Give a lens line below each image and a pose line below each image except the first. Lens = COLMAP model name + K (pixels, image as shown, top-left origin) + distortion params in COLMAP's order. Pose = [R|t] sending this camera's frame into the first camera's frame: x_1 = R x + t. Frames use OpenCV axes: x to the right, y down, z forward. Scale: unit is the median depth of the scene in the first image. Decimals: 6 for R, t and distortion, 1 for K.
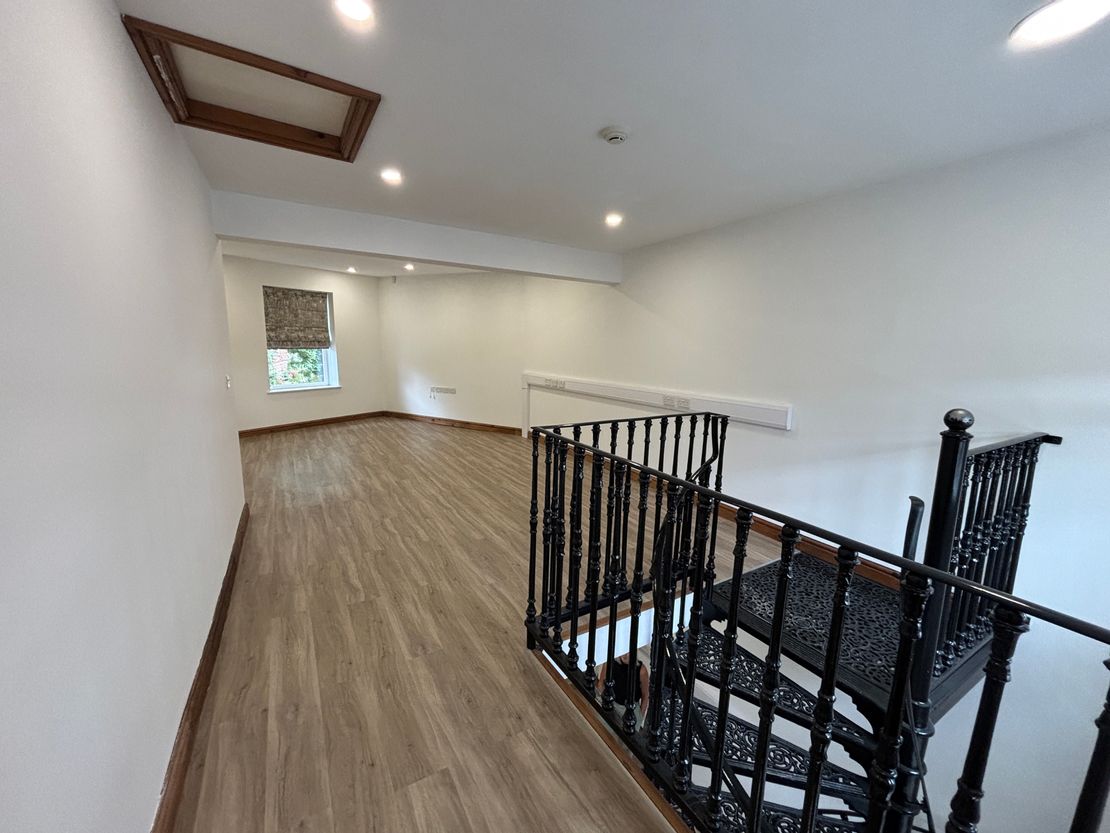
lens RADIAL K [[445.9, 0, 555.0], [0, 445.9, 416.5], [0, 0, 1]] dist [-0.000770, -0.000040]
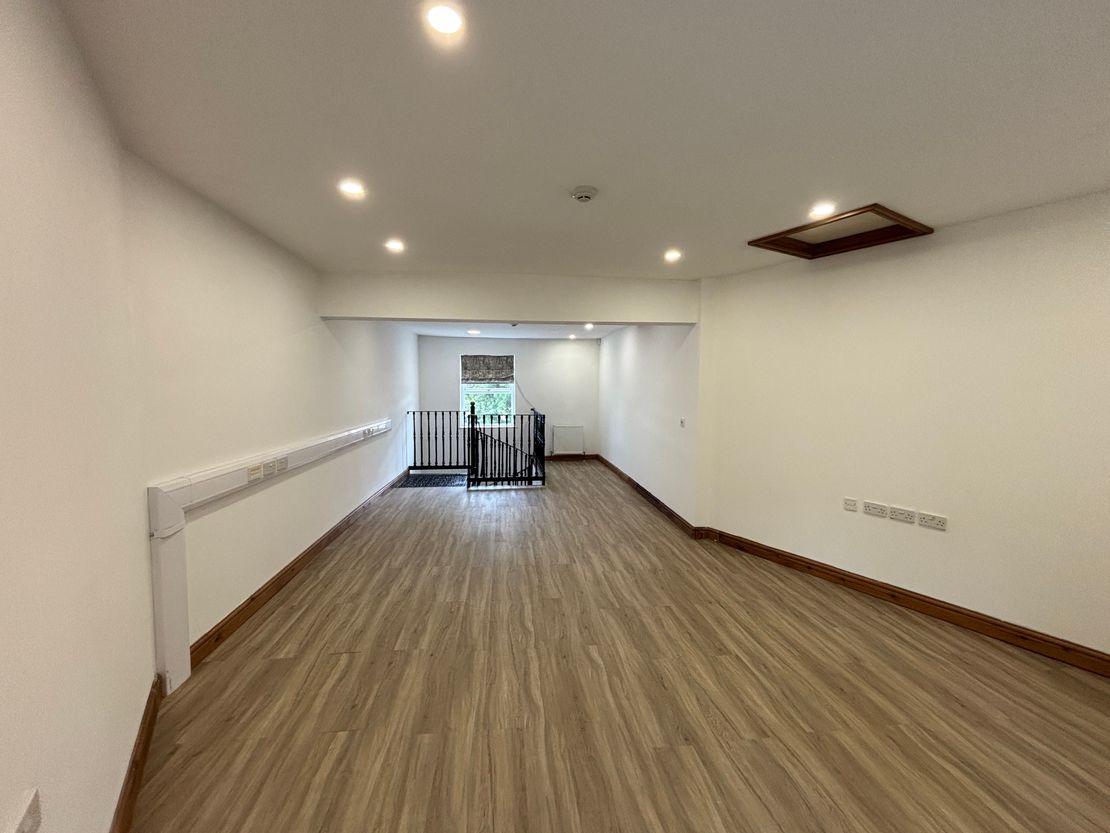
lens RADIAL K [[445.9, 0, 555.0], [0, 445.9, 416.5], [0, 0, 1]] dist [-0.000770, -0.000040]
pose [[-0.909452, -0.050810, 0.412692, -0.642552], [0.042062, 0.976173, 0.212878, -0.291936], [-0.413675, 0.210961, -0.885646, 1.668307]]
